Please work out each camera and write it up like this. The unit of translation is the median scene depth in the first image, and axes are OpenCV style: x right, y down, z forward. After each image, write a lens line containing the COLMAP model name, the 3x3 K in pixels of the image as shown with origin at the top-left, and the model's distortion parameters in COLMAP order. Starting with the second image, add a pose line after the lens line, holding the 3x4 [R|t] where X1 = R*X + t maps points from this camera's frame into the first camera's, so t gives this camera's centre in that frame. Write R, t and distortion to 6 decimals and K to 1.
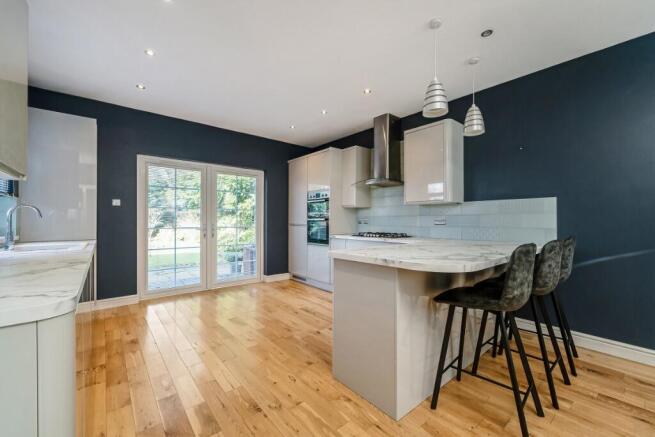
lens RADIAL K [[265.7, 0, 323.9], [0, 265.7, 219.9], [0, 0, 1]] dist [0.001711, 0.000449]
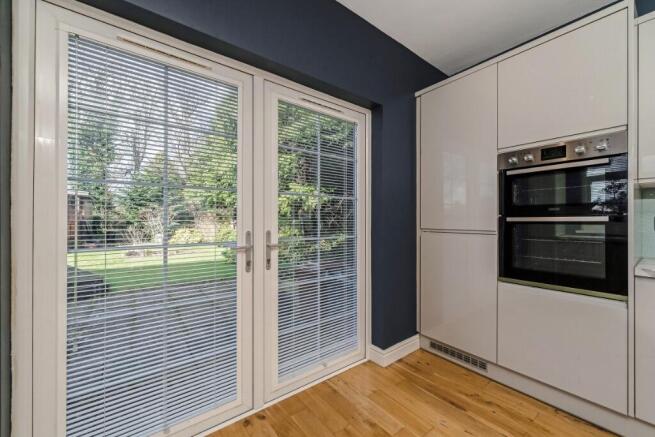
lens RADIAL K [[265.7, 0, 331.4], [0, 265.7, 218.6], [0, 0, 1]] dist [0.001711, 0.000449]
pose [[0.999414, 0.000218, -0.034241, -0.268348], [-0.000409, 0.999984, -0.005584, 0.001068], [0.034239, 0.005595, 0.999398, 0.542734]]
